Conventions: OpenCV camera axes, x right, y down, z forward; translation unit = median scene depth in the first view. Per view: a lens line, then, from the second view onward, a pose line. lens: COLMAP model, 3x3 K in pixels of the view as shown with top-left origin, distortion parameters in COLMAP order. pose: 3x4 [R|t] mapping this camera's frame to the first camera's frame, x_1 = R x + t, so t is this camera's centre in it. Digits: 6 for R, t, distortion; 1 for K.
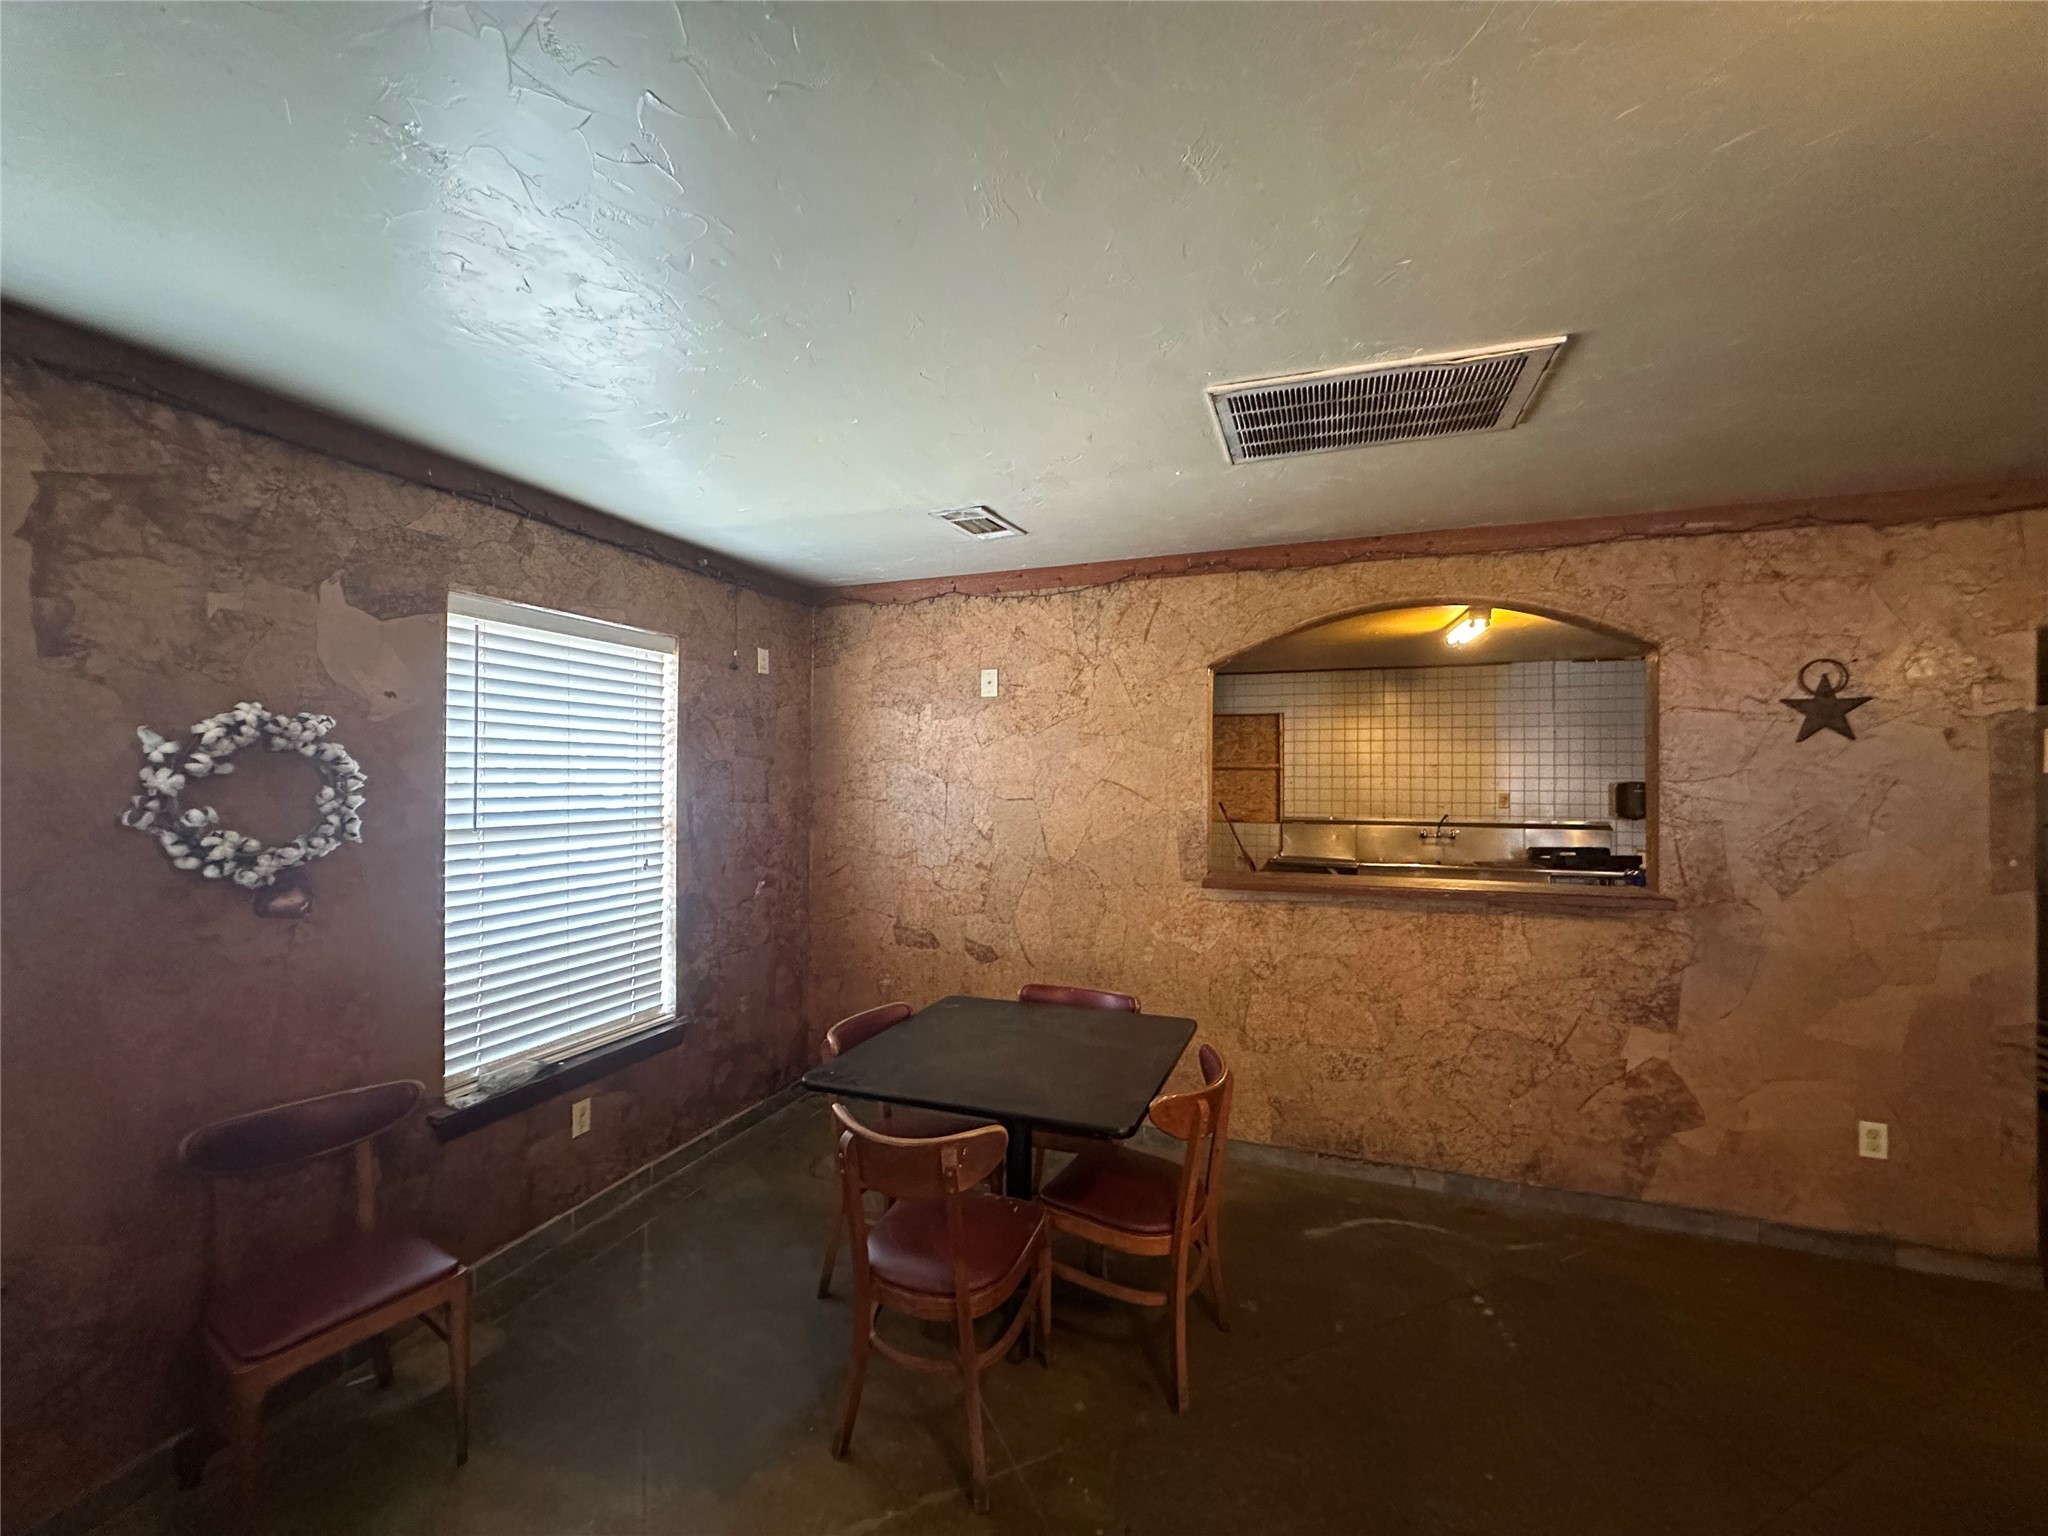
lens RADIAL K [[821.1, 0, 1023.7], [0, 821.1, 772.7], [0, 0, 1]] dist [-0.000743, -0.000078]
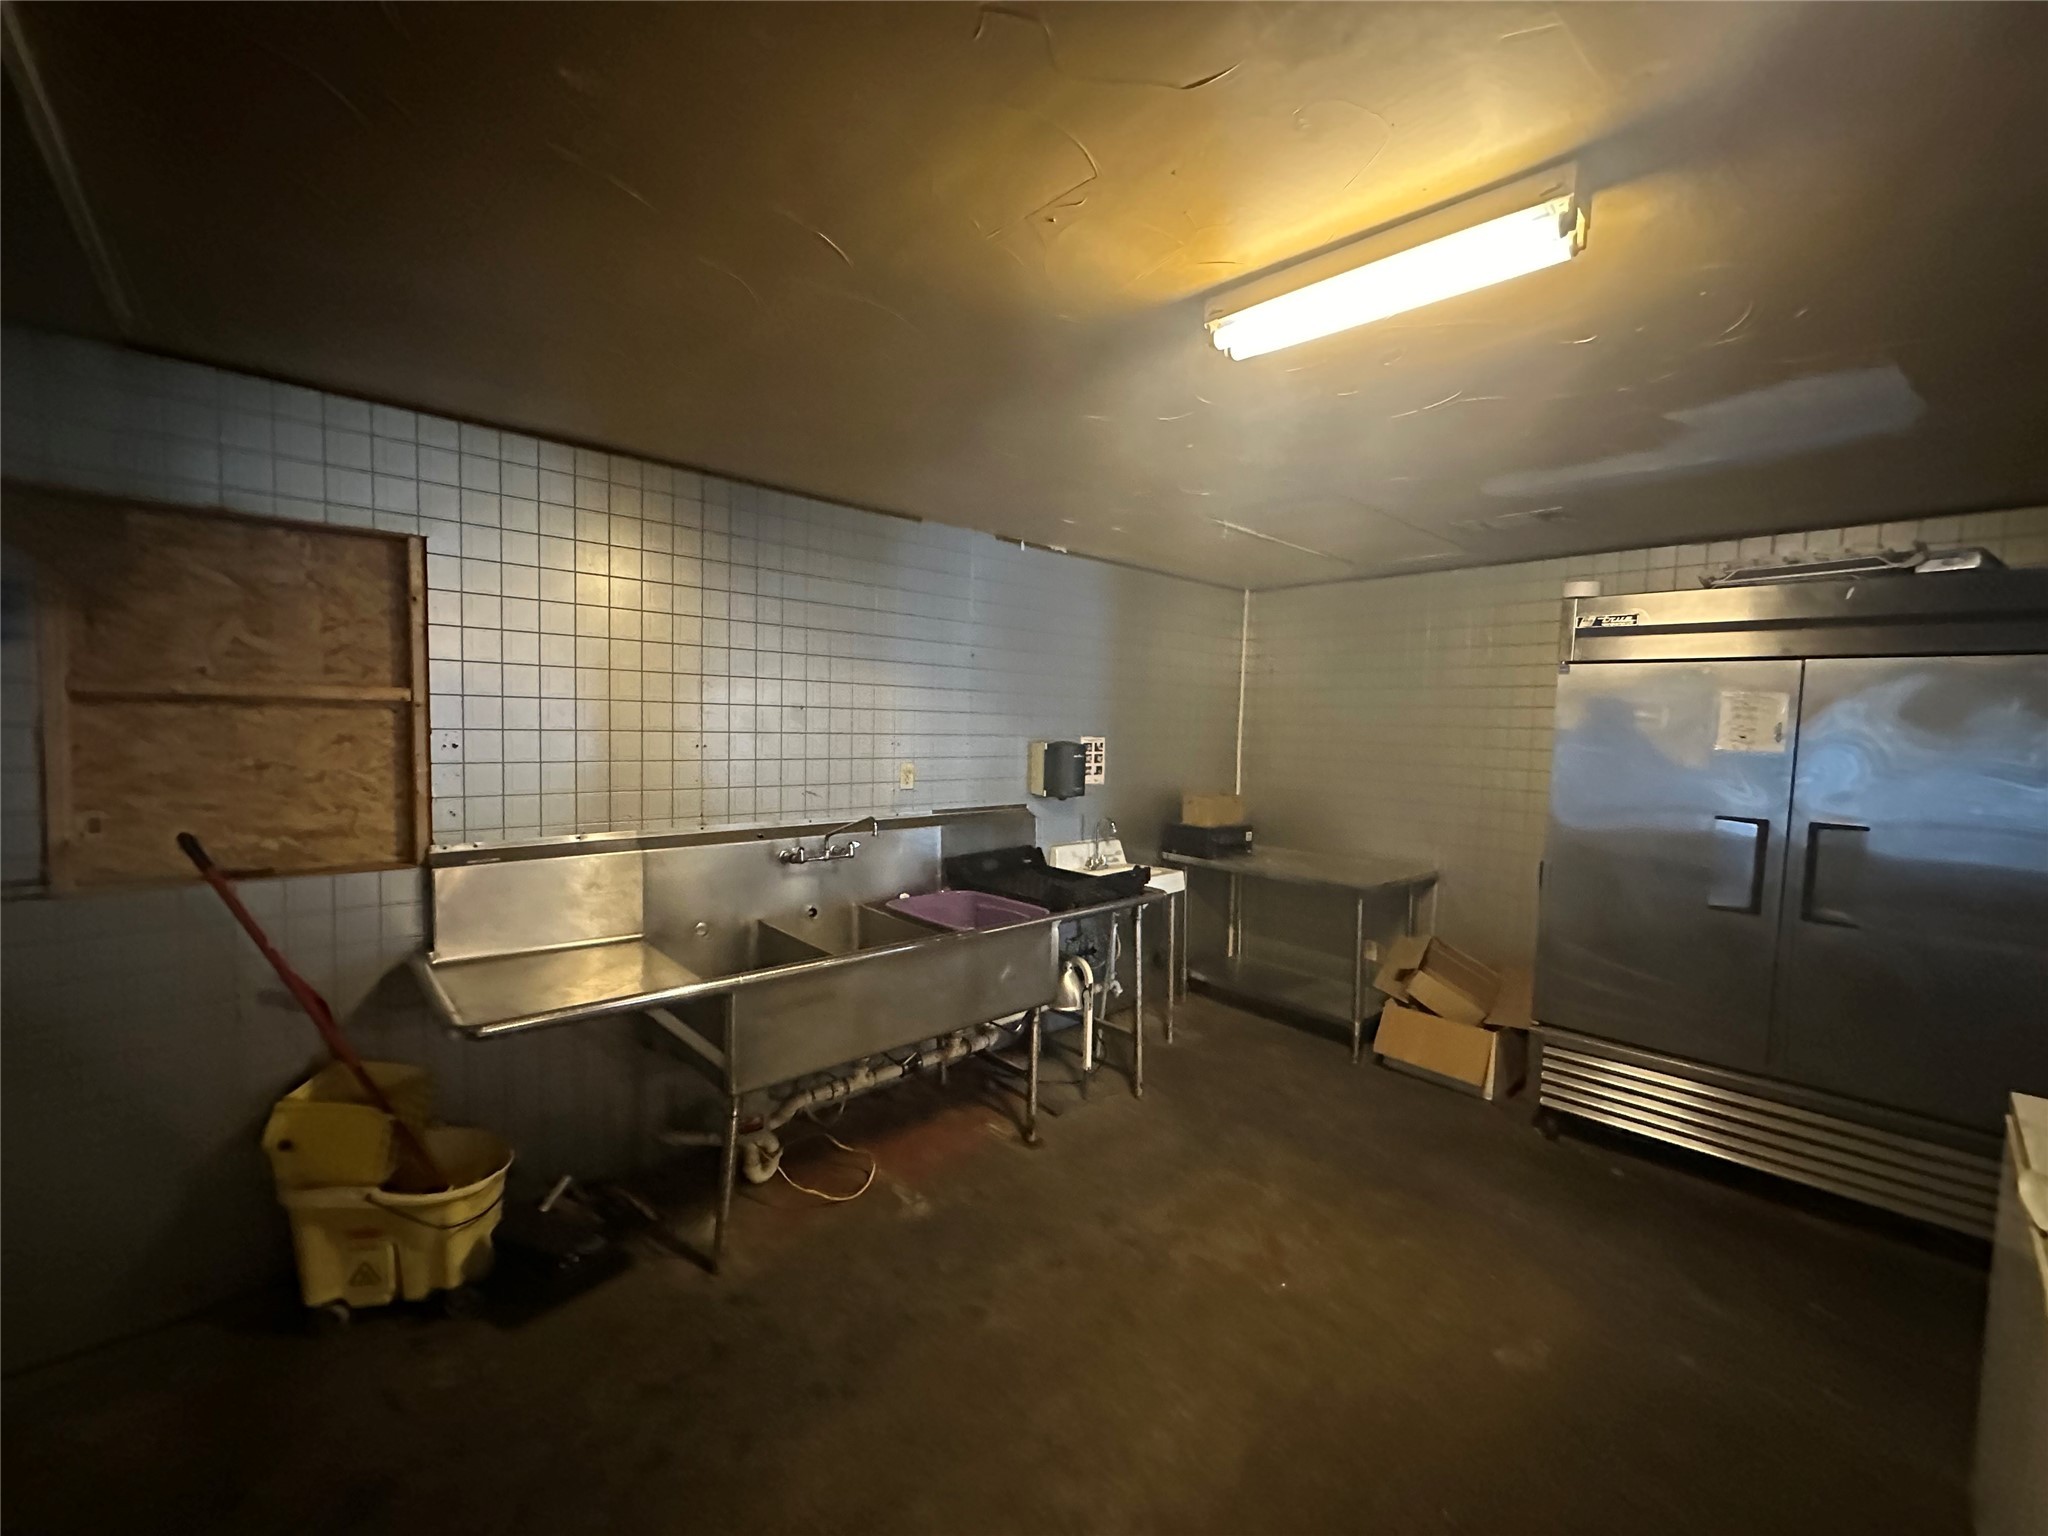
lens RADIAL K [[821.1, 0, 1021.9], [0, 821.1, 770.8], [0, 0, 1]] dist [-0.000743, -0.000078]
pose [[0.465059, -0.044784, 0.884146, 0.131363], [-0.025006, 0.997657, 0.063687, -0.005528], [-0.884927, -0.051727, 0.462849, 0.630072]]
